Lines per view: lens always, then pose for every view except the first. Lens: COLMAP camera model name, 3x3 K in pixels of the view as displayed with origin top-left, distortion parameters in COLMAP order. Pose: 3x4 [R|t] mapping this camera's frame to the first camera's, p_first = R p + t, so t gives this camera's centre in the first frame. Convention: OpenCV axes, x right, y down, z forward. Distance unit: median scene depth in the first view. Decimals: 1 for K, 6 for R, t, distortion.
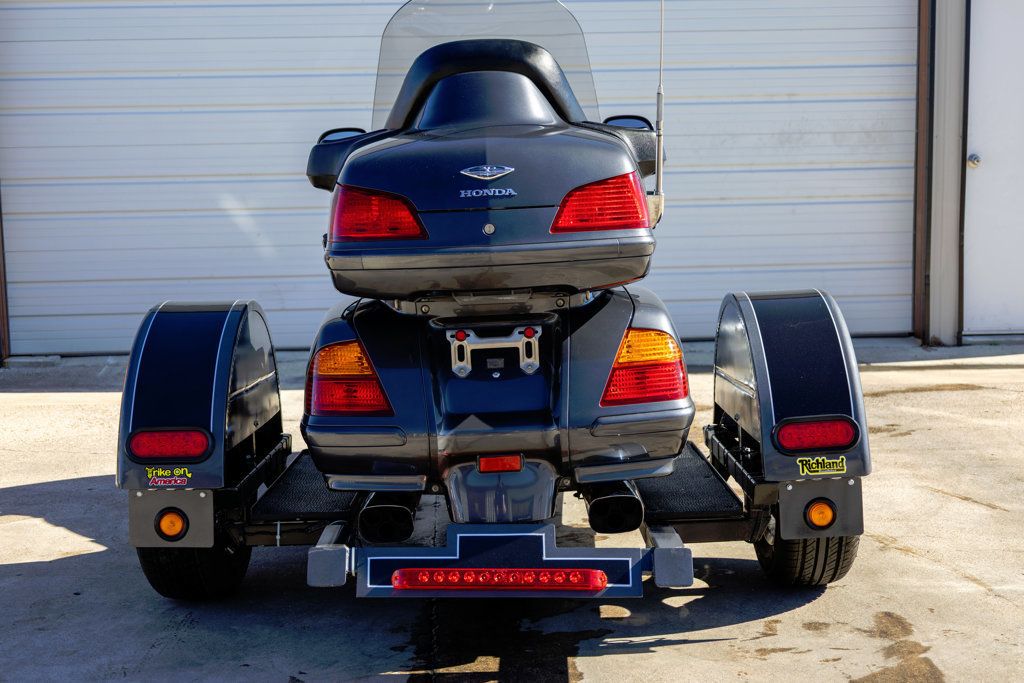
lens RADIAL K [[1503.8, 0, 509.0], [0, 1503.8, 350.9], [0, 0, 1]] dist [0.043791, 0.000000]
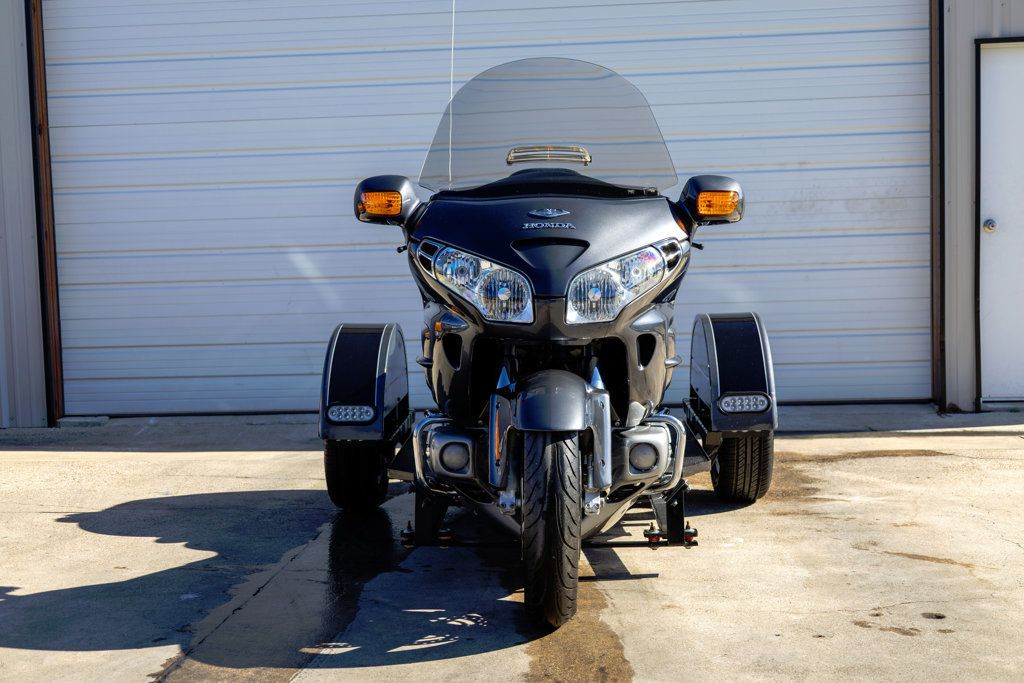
lens RADIAL K [[1503.8, 0, 513.8], [0, 1503.8, 342.8], [0, 0, 1]] dist [0.043791, 0.000000]
pose [[0.990072, 0.000001, -0.140561, 0.137627], [-0.006792, 0.998832, -0.047831, 0.000319], [0.140397, 0.048311, 0.988916, -0.021924]]
